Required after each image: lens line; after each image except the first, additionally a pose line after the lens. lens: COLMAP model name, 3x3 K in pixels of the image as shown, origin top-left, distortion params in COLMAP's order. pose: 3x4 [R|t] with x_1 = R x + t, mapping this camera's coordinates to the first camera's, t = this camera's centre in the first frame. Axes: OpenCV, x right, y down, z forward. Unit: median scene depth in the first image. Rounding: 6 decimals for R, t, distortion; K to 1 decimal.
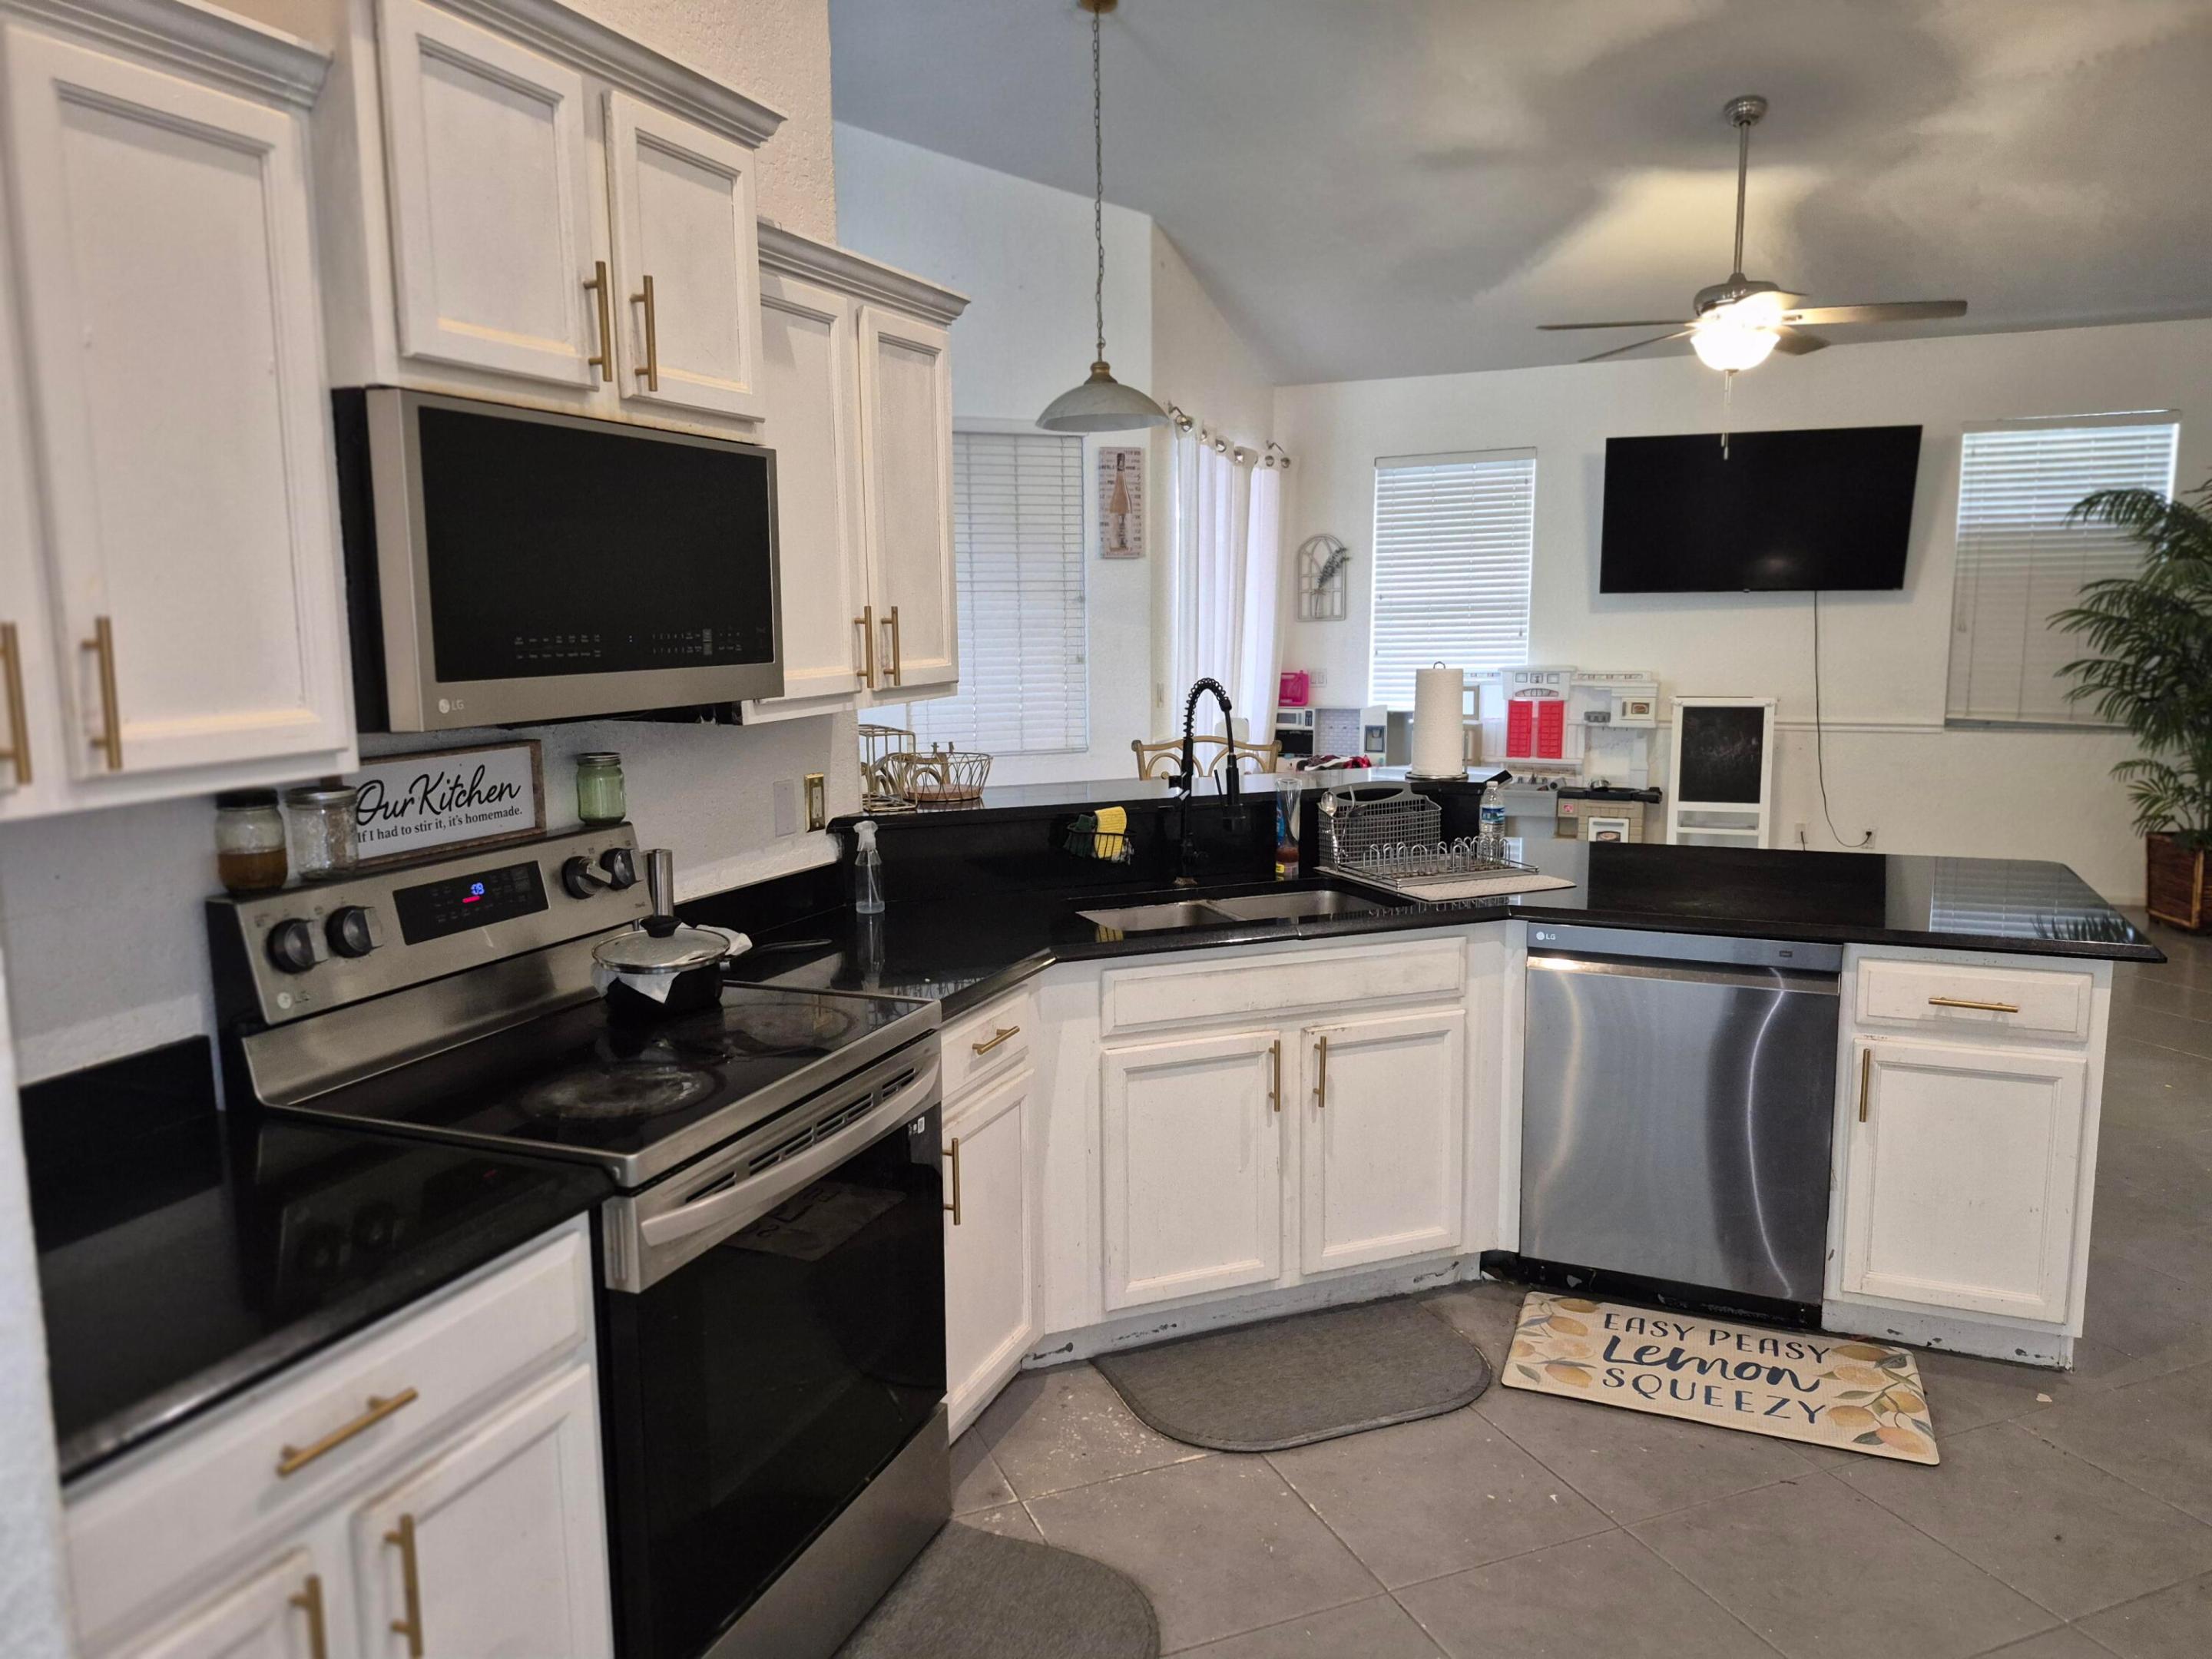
lens RADIAL K [[1521.7, 0, 1077.2], [0, 1521.7, 837.0], [0, 0, 1]] dist [0.083158, -0.112375]
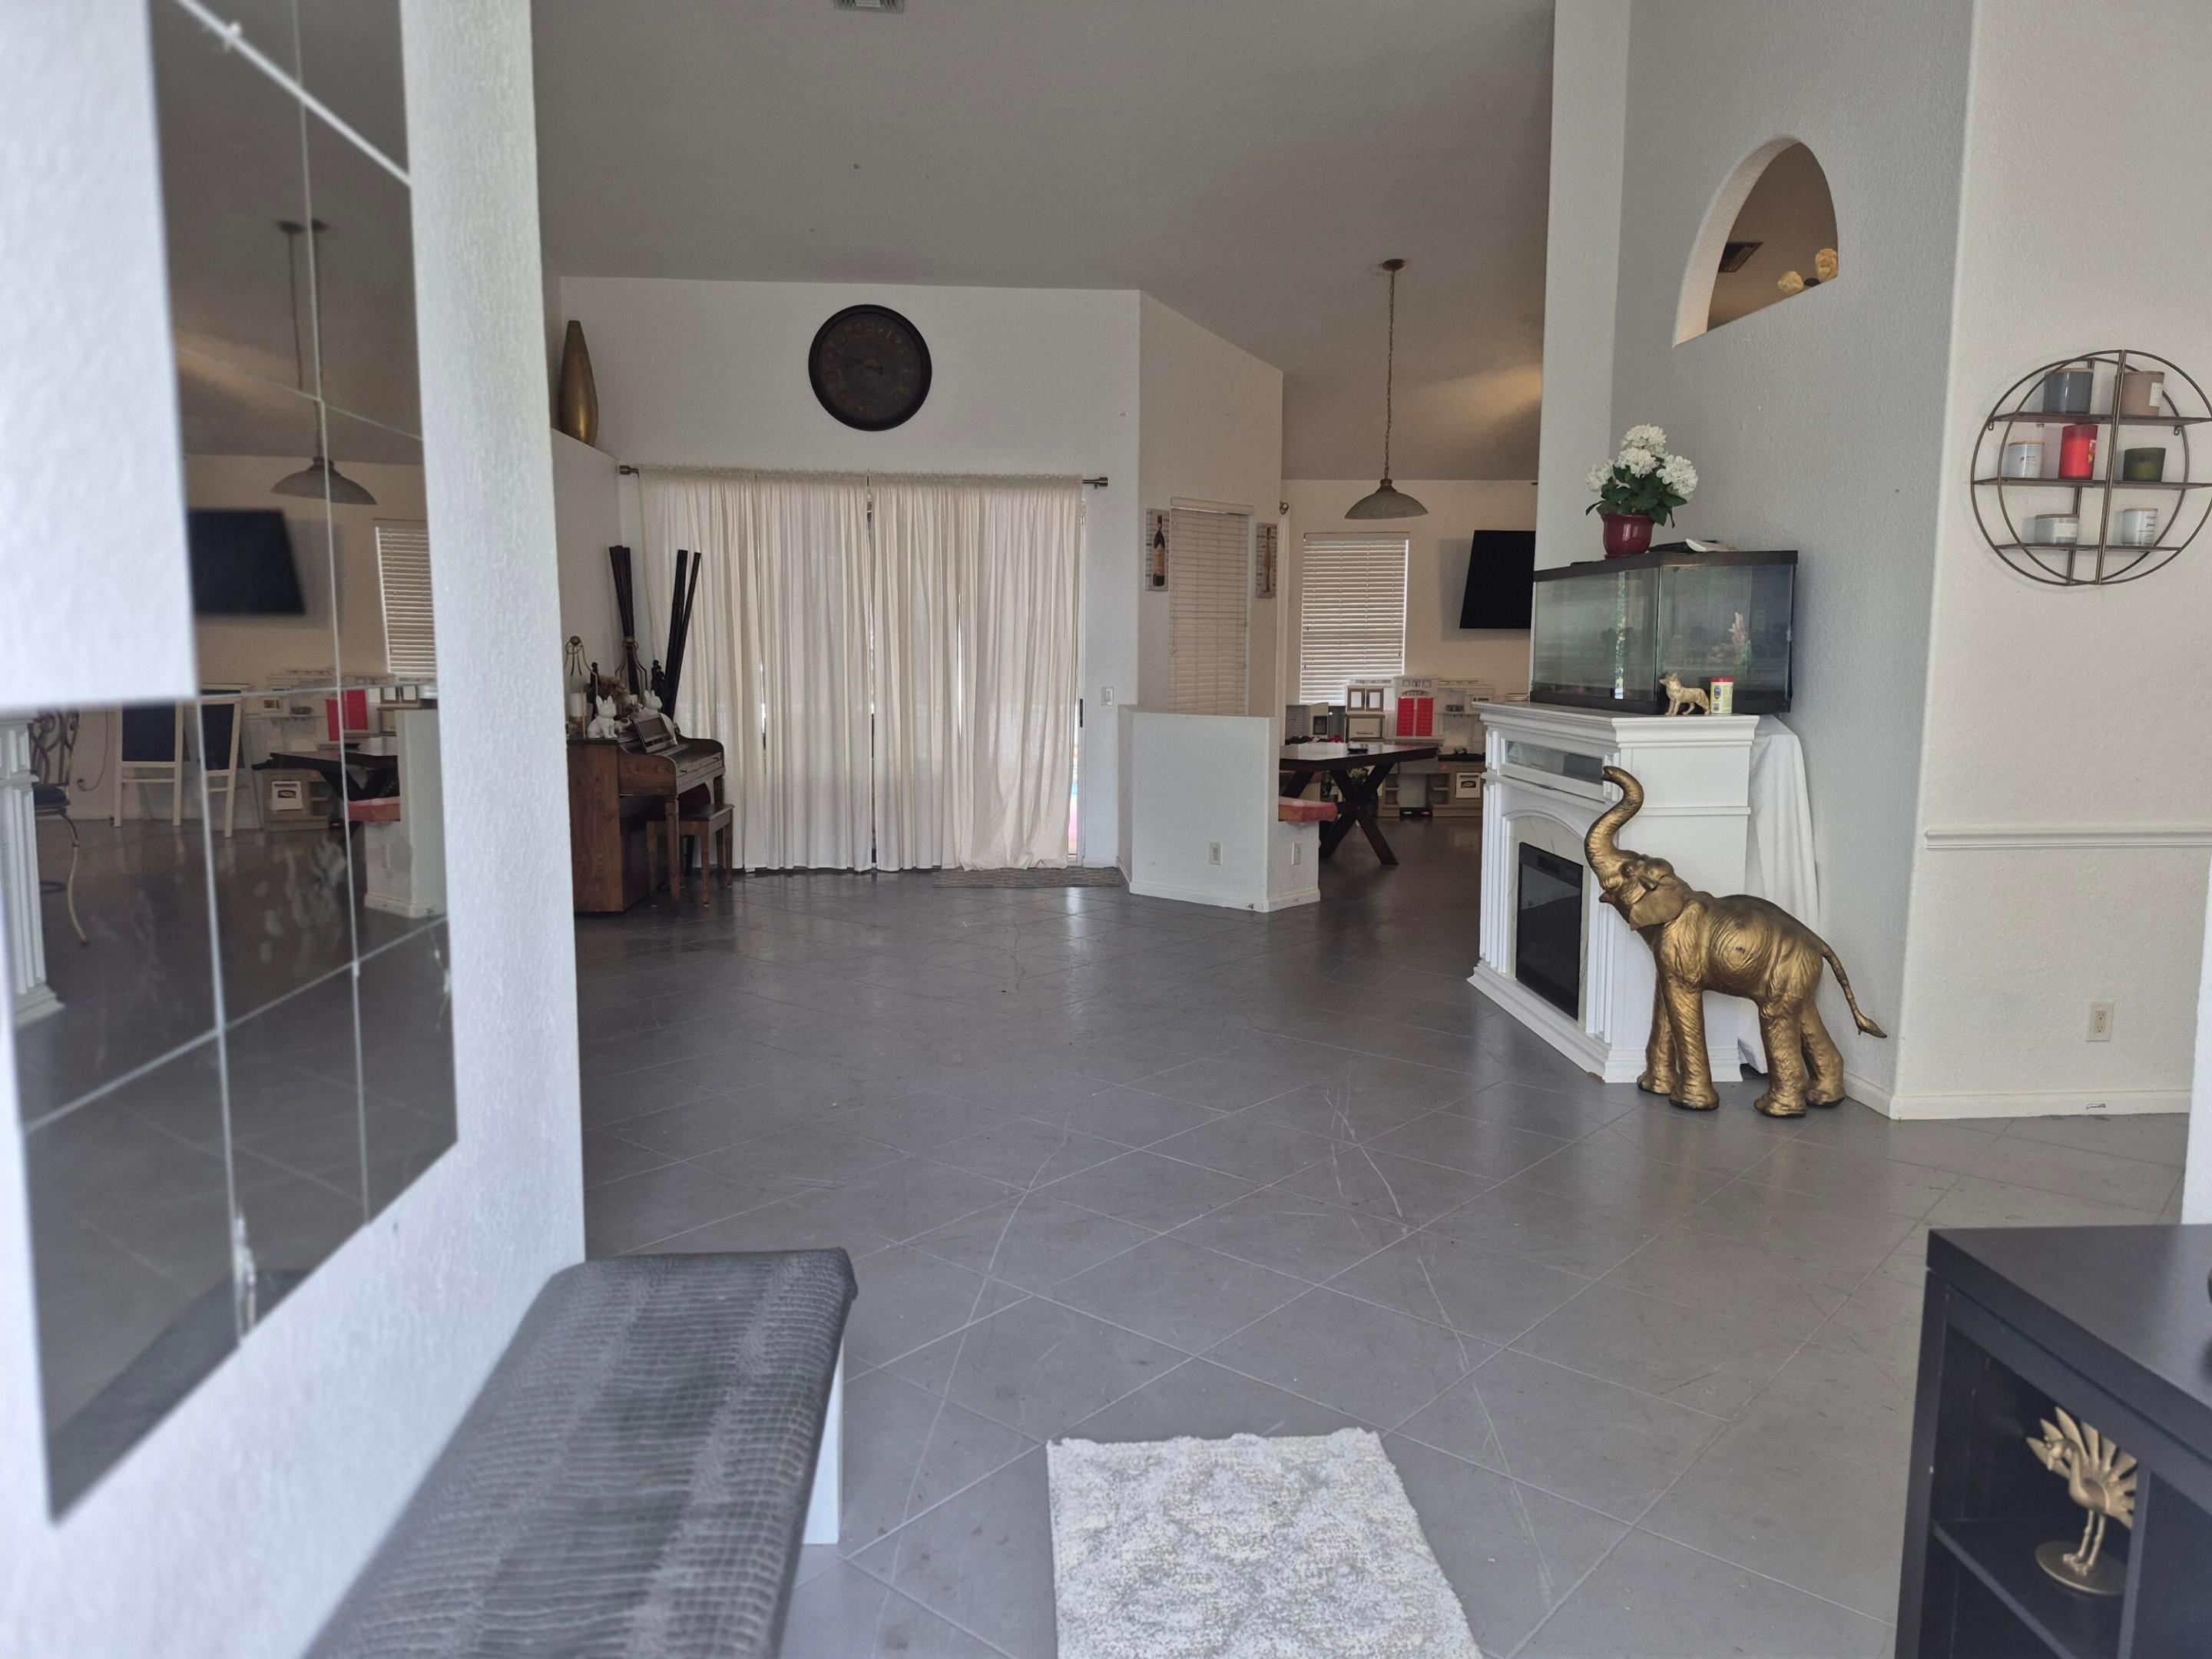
lens RADIAL K [[1510.1, 0, 1112.2], [0, 1510.1, 831.8], [0, 0, 1]] dist [0.138849, -0.218471]
pose [[0.883119, -0.043163, 0.467160, -0.717174], [0.055170, 0.998404, -0.012047, 0.047575], [-0.465895, 0.036412, 0.884091, -0.197626]]
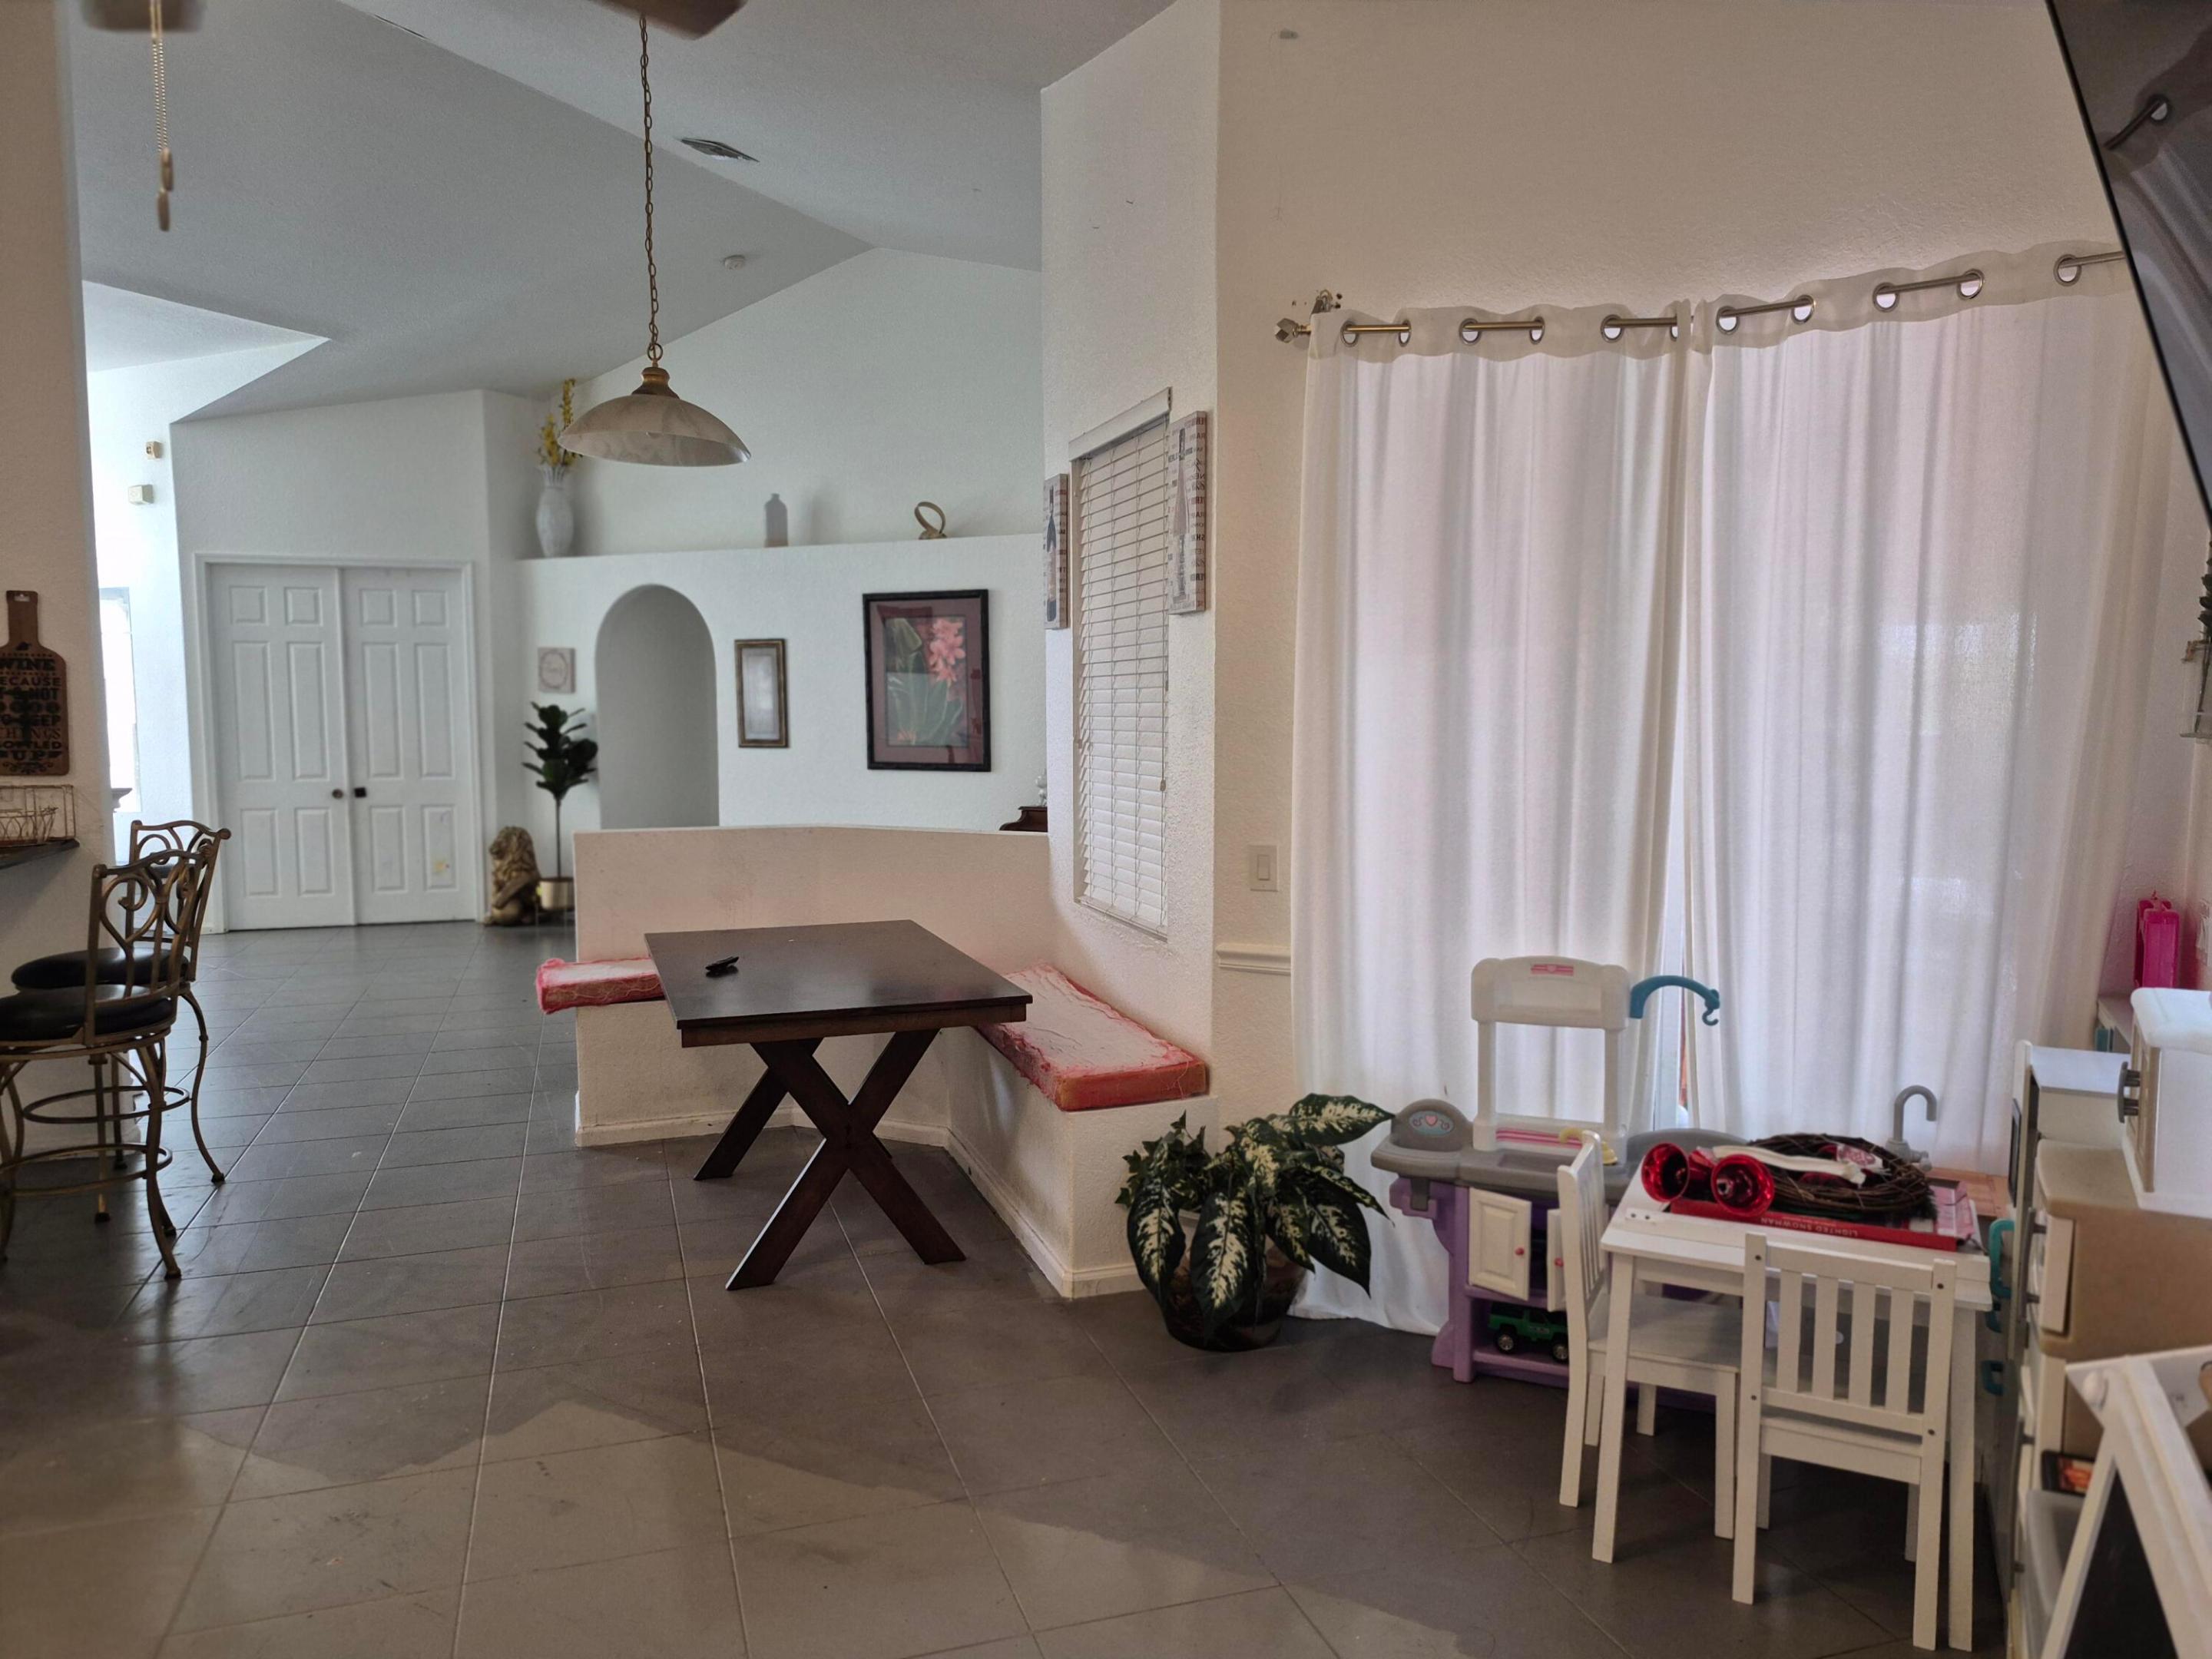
lens RADIAL K [[1521.3, 0, 1087.5], [0, 1521.3, 819.0], [0, 0, 1]] dist [0.089434, -0.107832]
pose [[-0.062944, 0.085495, -0.994348, 0.530212], [-0.143094, 0.985257, 0.093771, -0.137930], [0.987706, 0.148188, -0.049783, 0.900324]]
